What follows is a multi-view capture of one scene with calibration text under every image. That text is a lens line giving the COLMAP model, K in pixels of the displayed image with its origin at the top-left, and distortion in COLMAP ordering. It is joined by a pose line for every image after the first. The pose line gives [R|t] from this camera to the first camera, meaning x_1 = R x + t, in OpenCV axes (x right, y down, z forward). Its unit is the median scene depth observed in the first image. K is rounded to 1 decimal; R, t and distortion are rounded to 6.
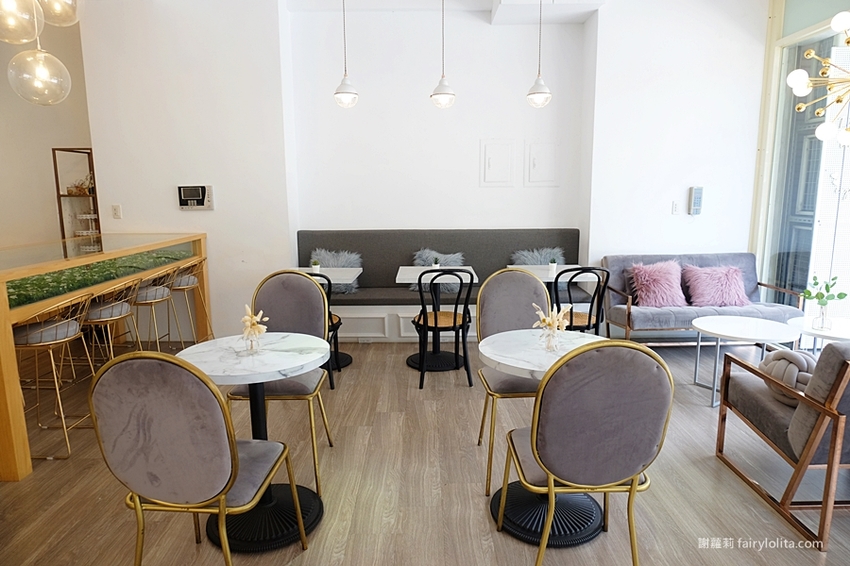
lens RADIAL K [[540.8, 0, 428.8], [0, 540.8, 285.9], [0, 0, 1]] dist [-0.011634, -0.003707]
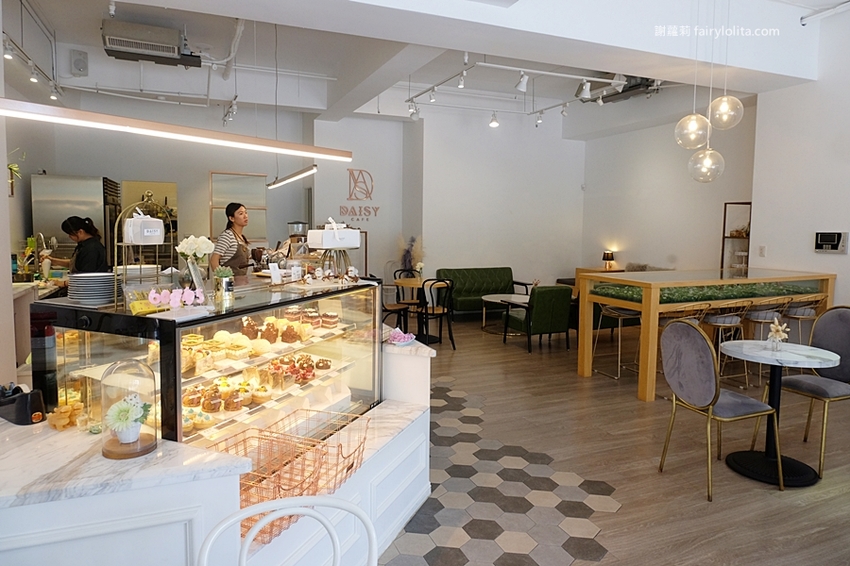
lens RADIAL K [[540.8, 0, 424.5], [0, 540.8, 281.1], [0, 0, 1]] dist [-0.011634, -0.003707]
pose [[0.392526, 0.099437, -0.914350, 0.272755], [-0.166901, 0.985334, 0.035507, 0.018966], [0.904471, 0.138668, 0.403366, -0.217325]]
